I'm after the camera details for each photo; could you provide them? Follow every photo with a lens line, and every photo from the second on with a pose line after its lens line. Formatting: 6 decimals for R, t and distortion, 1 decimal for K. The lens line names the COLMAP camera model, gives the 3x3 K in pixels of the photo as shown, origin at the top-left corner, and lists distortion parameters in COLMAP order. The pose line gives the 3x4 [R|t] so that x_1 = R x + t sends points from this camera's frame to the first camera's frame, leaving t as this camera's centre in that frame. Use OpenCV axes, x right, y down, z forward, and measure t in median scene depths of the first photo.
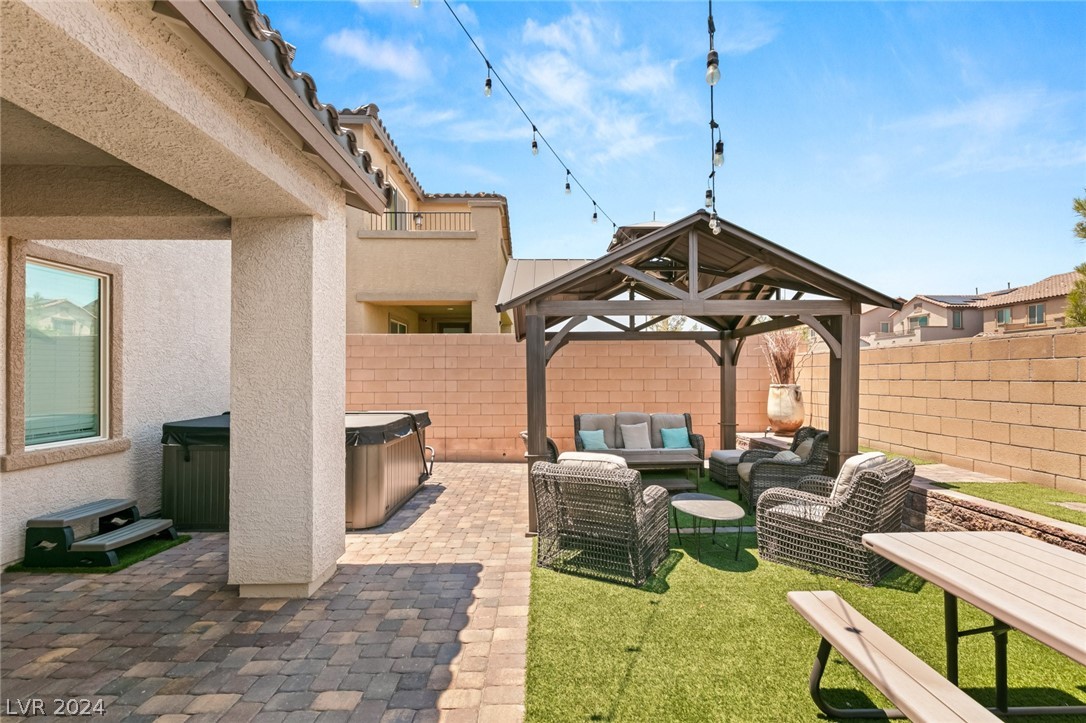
lens RADIAL K [[503.7, 0, 560.3], [0, 503.7, 372.3], [0, 0, 1]] dist [0.001489, 0.000253]
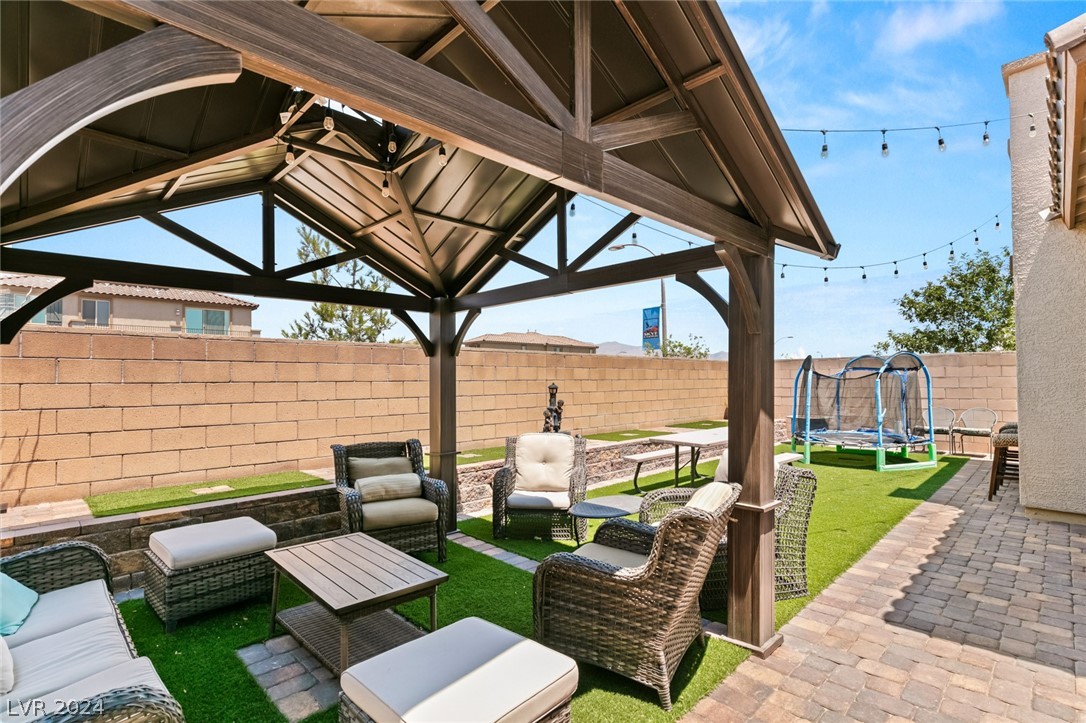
lens RADIAL K [[524.4, 0, 542.1], [0, 524.4, 367.2], [0, 0, 1]] dist [0.001117, 0.000254]
pose [[-0.684139, 0.030209, 0.728725, -0.388527], [0.004780, 0.999306, -0.036939, 0.038342], [-0.729336, -0.021788, -0.683809, 1.918562]]
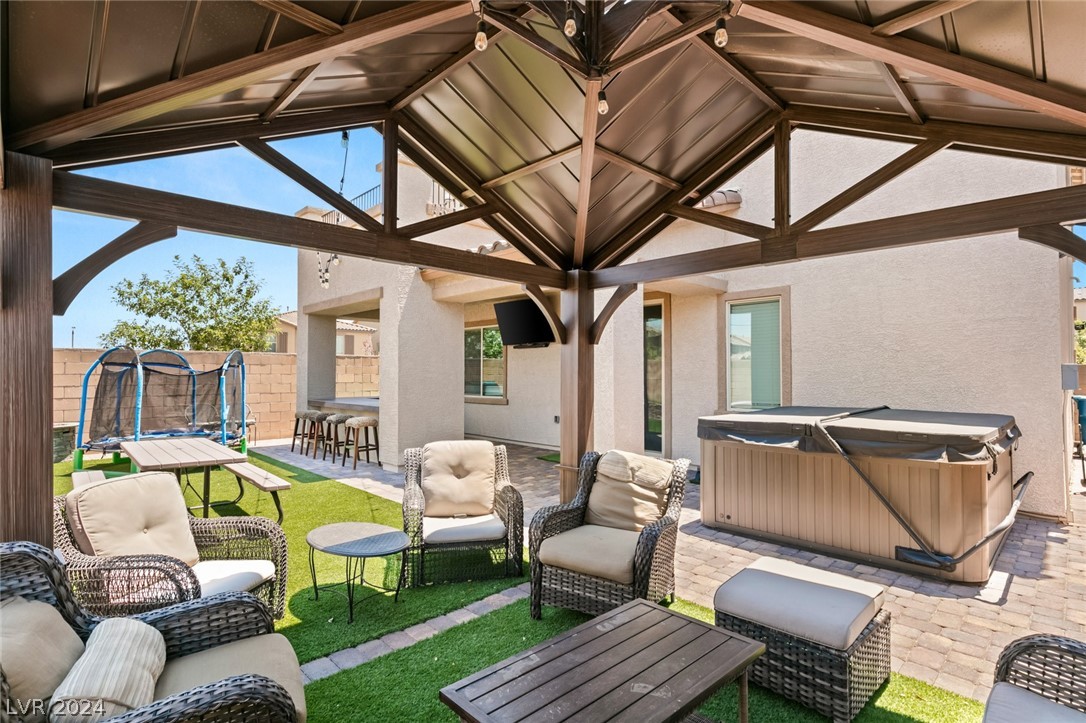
lens RADIAL K [[524.4, 0, 542.1], [0, 524.4, 367.2], [0, 0, 1]] dist [0.001117, 0.000254]
pose [[-0.744435, -0.003945, -0.667684, 0.648672], [0.009109, 0.999829, -0.016064, 0.025978], [0.667633, -0.018041, -0.744272, 1.894542]]
